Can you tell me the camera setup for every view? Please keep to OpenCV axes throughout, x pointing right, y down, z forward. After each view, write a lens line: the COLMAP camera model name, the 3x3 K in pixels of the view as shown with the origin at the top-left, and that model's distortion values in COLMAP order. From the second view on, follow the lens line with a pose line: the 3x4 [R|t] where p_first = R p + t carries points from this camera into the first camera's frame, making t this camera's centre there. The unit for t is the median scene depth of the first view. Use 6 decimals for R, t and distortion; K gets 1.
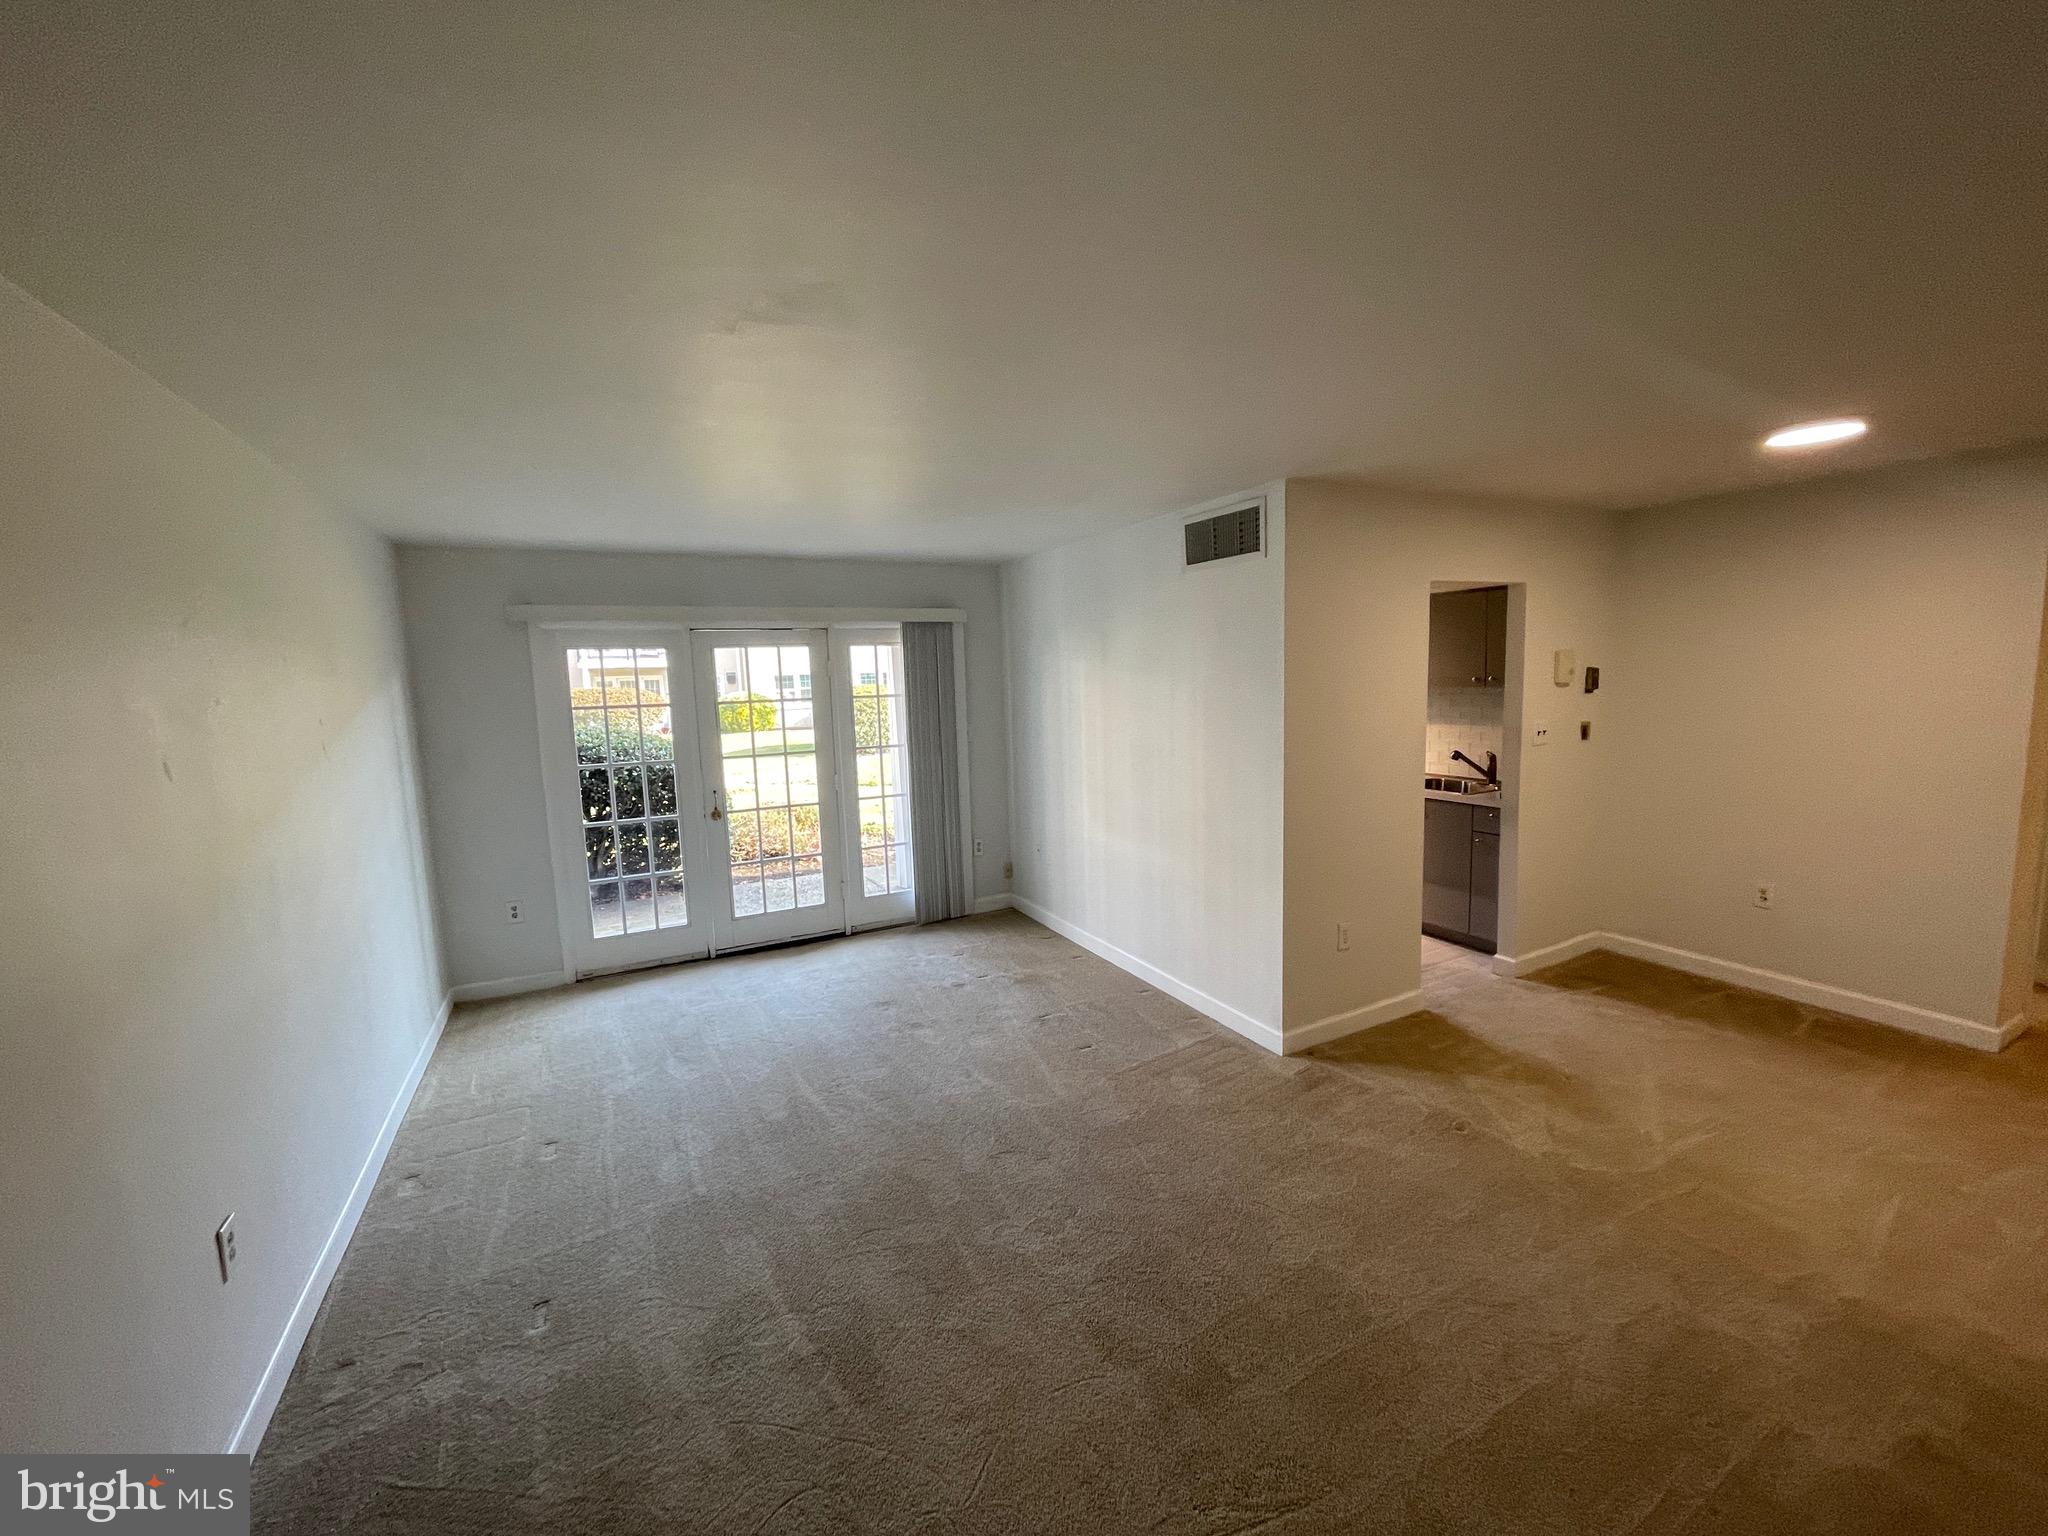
lens RADIAL K [[819.7, 0, 1013.9], [0, 819.7, 770.7], [0, 0, 1]] dist [-0.001085, 0.000148]
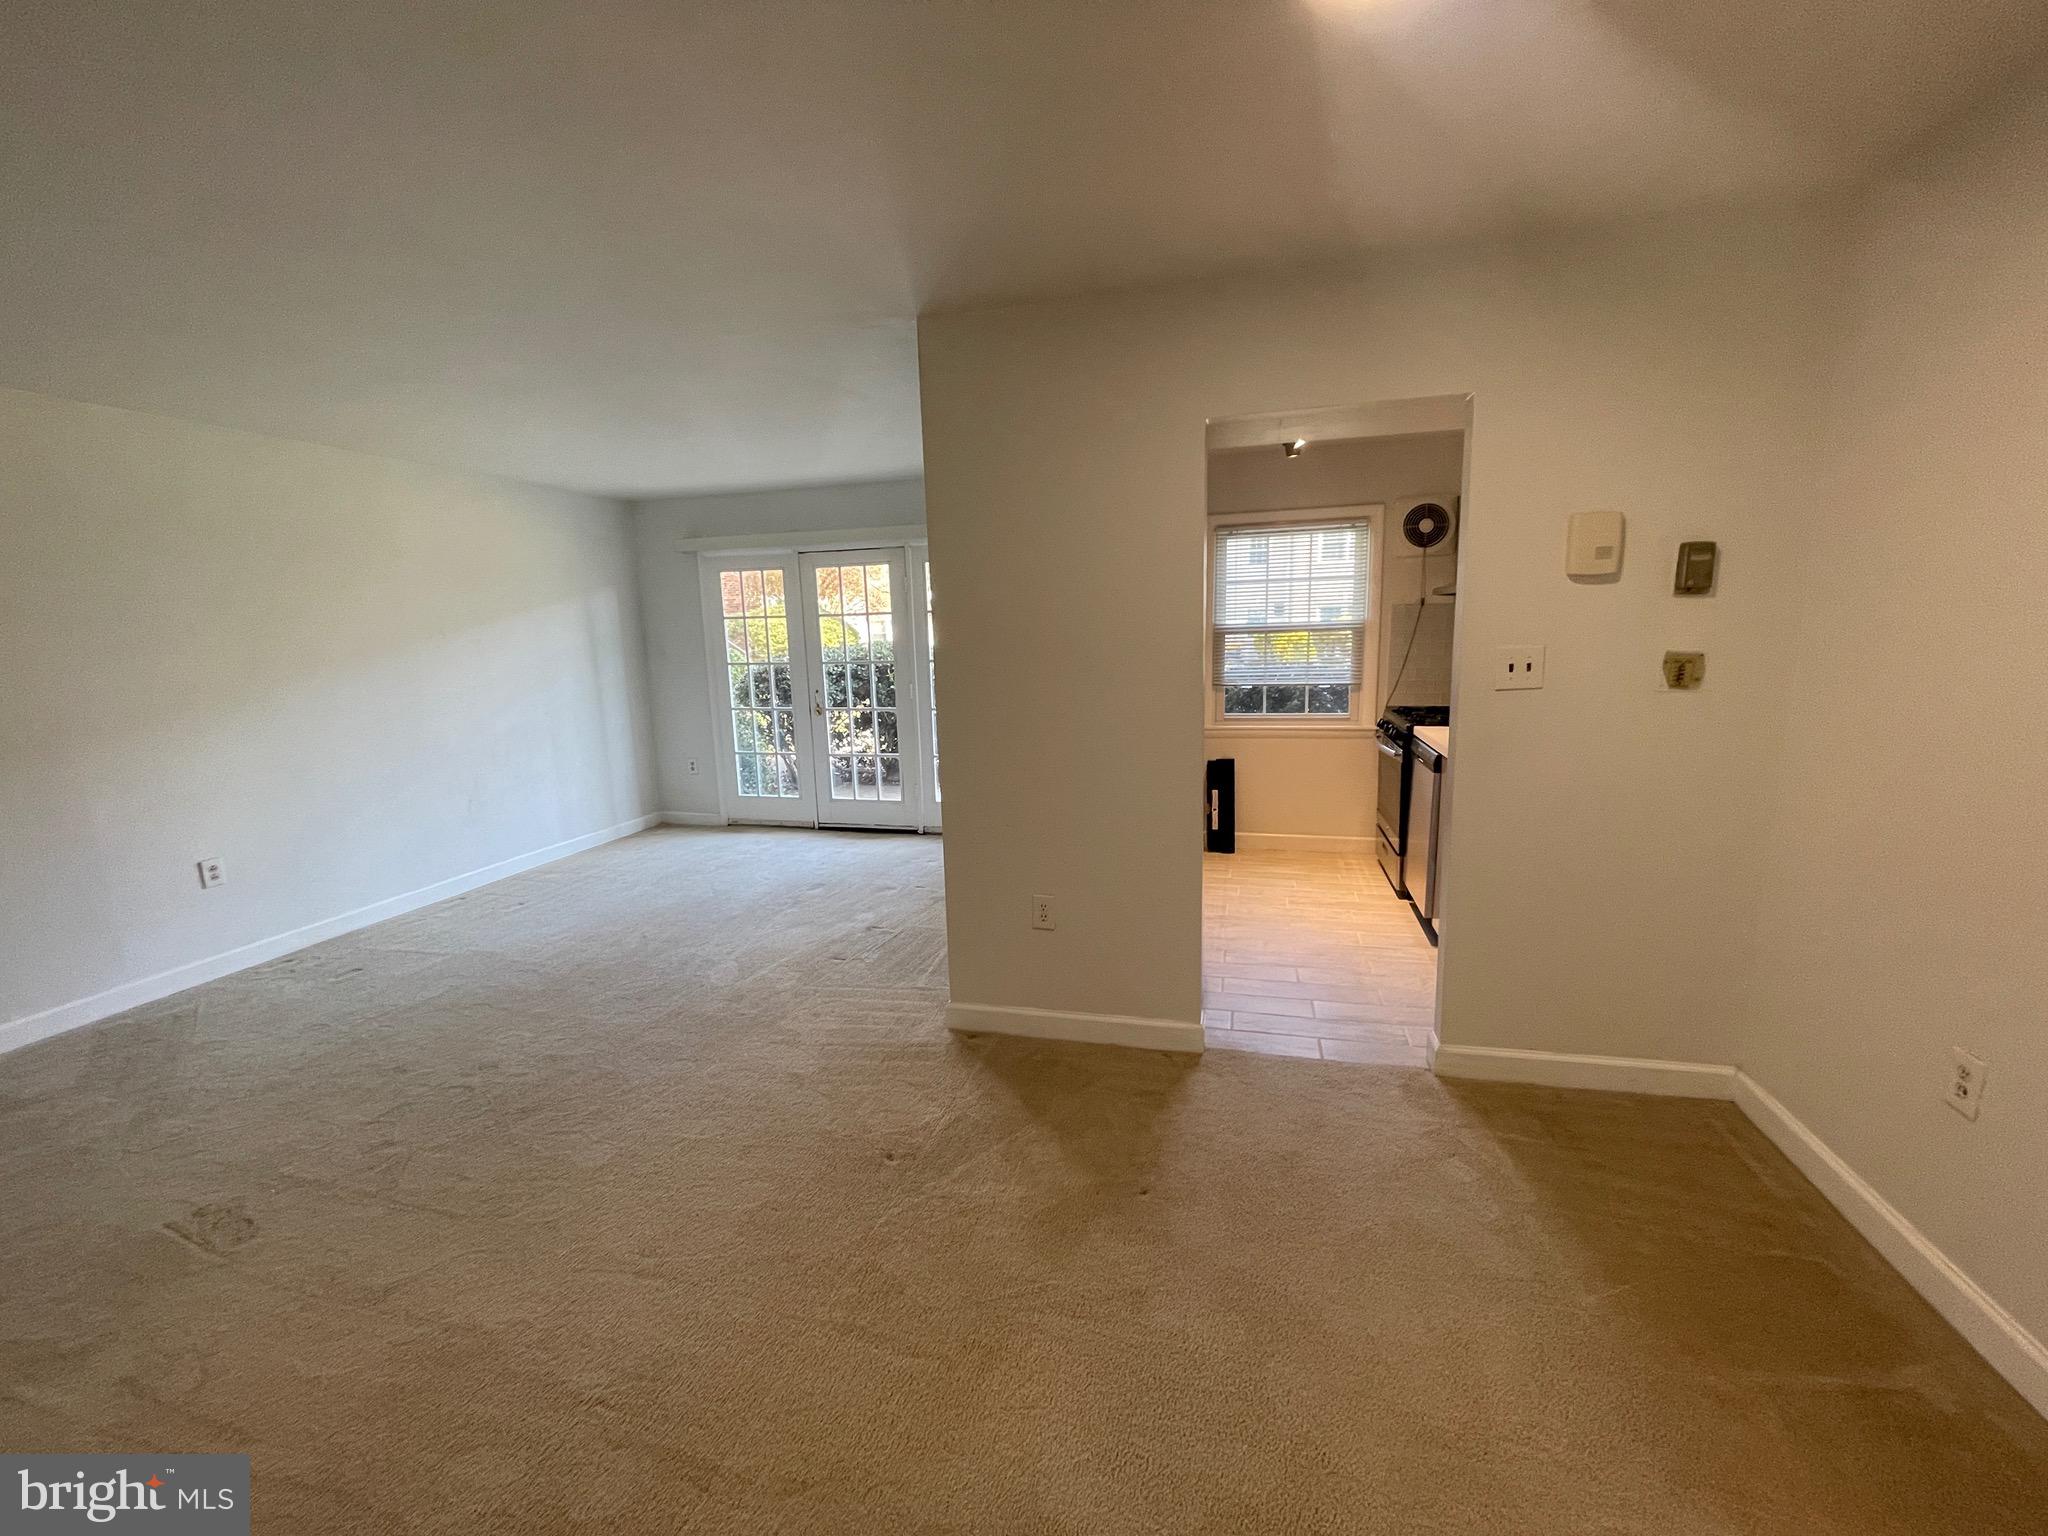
lens RADIAL K [[819.7, 0, 1017.4], [0, 819.7, 780.0], [0, 0, 1]] dist [-0.001085, 0.000148]
pose [[0.741438, 0.135260, -0.657247, 0.677330], [-0.074529, 0.990013, 0.119667, -0.010787], [0.666869, -0.039741, 0.744114, 0.316796]]
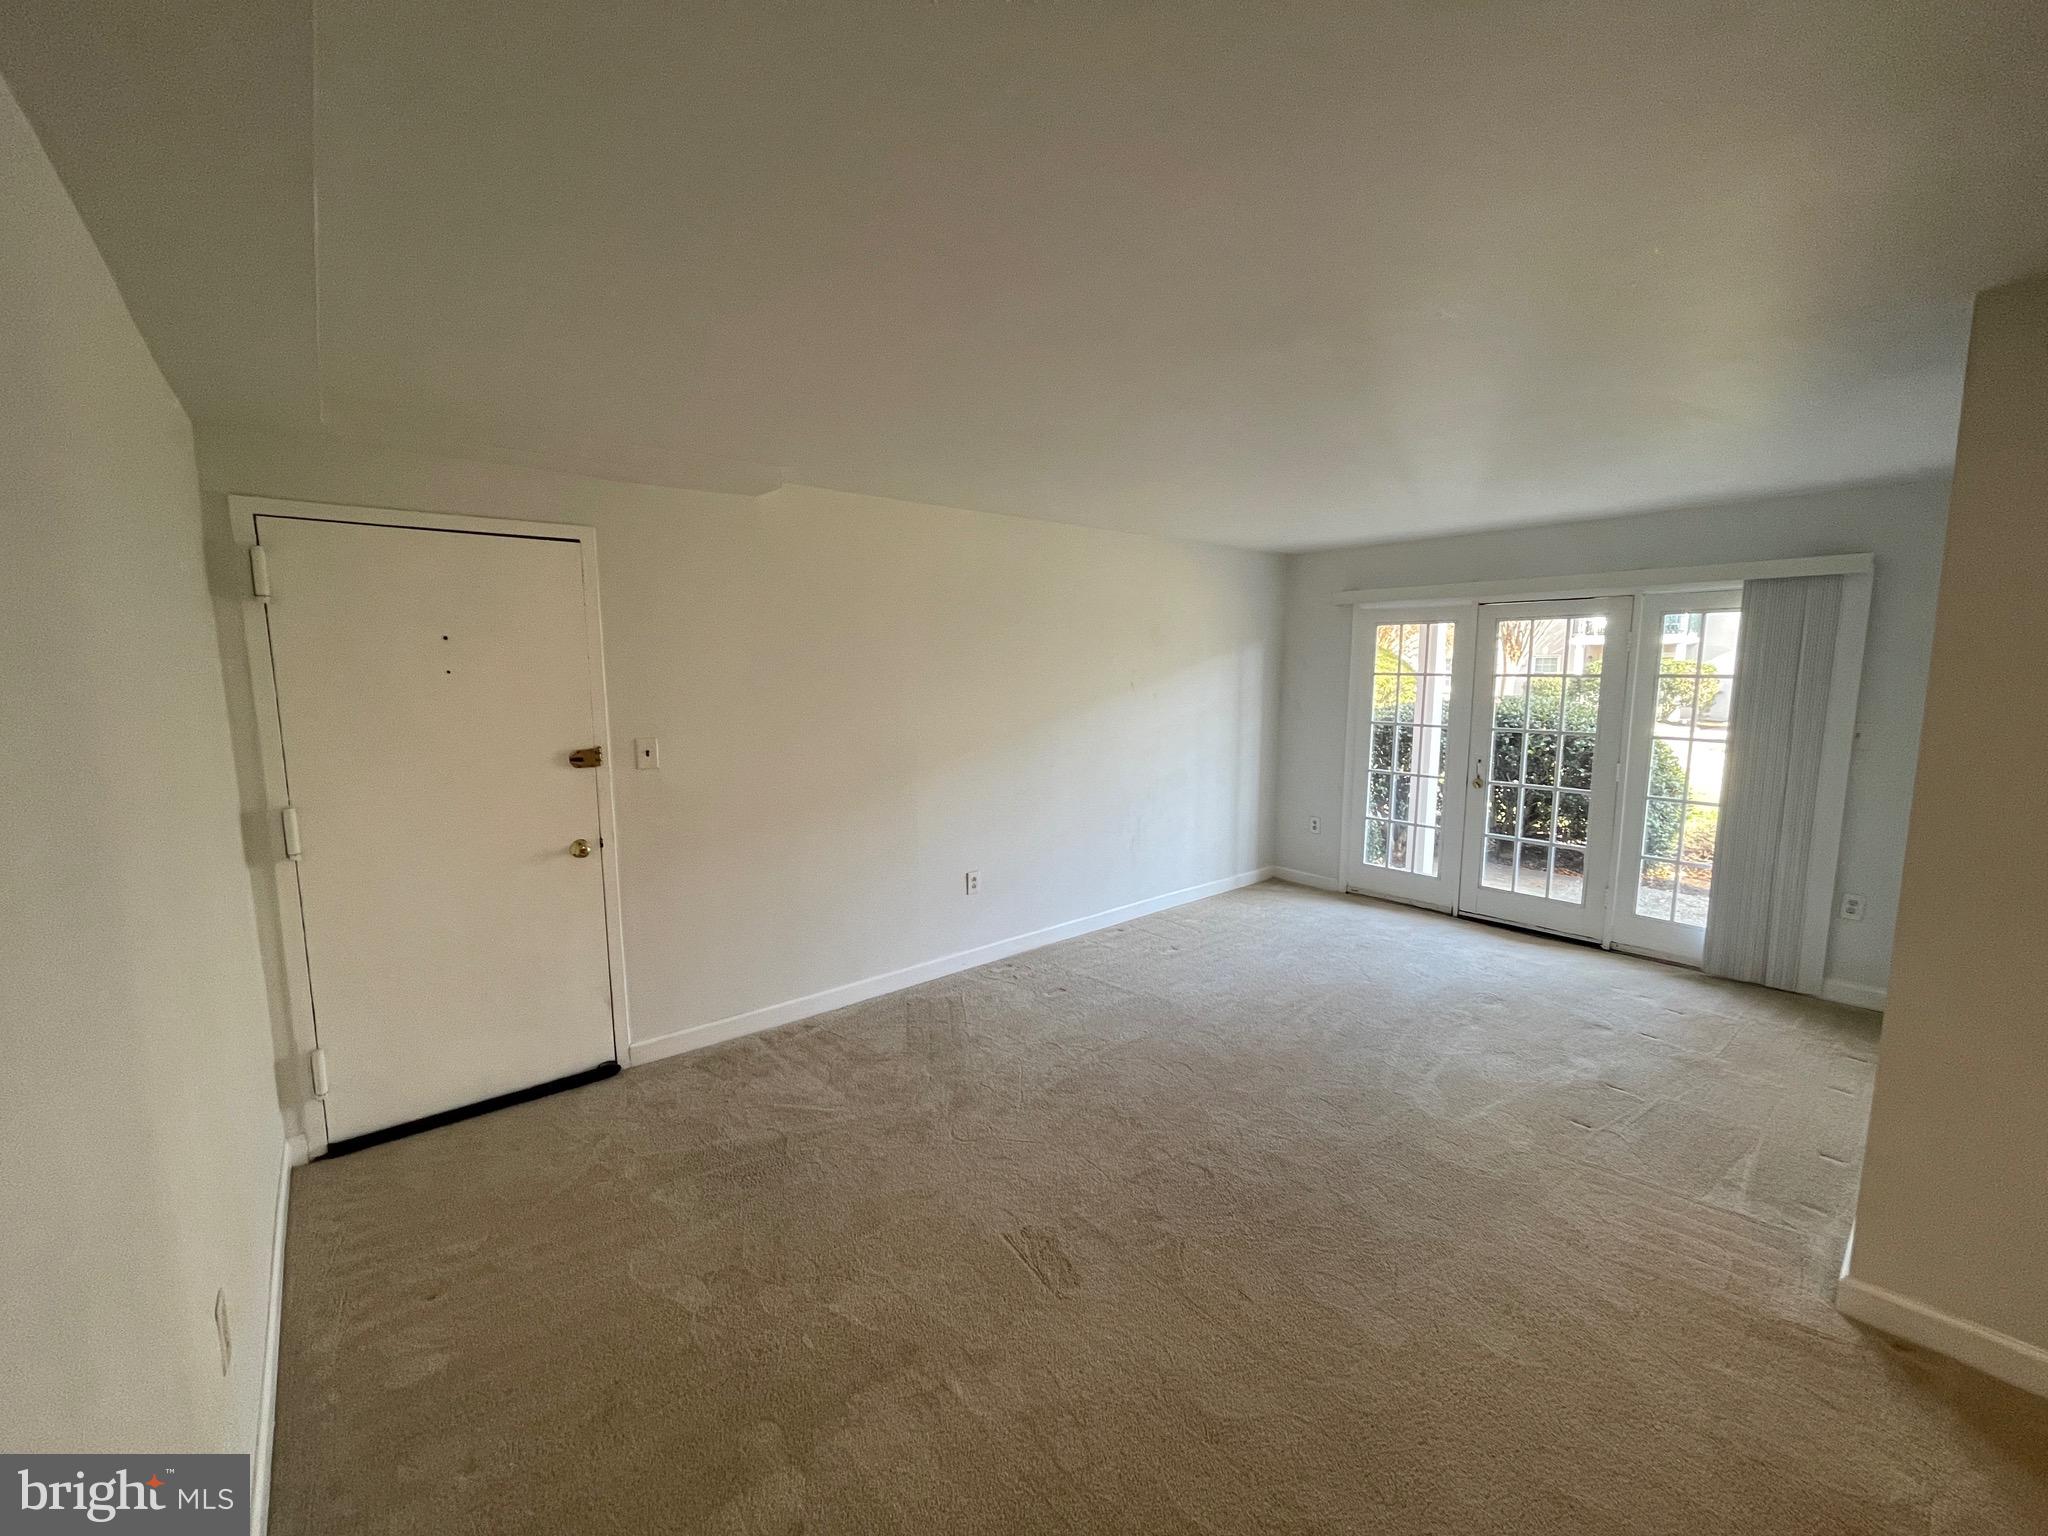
lens RADIAL K [[819.7, 0, 1027.2], [0, 819.7, 778.5], [0, 0, 1]] dist [-0.001085, 0.000148]
pose [[0.238399, 0.163540, -0.957299, 0.515369], [-0.118051, 0.983290, 0.138582, -0.029672], [0.963966, 0.079972, 0.253721, 0.195431]]
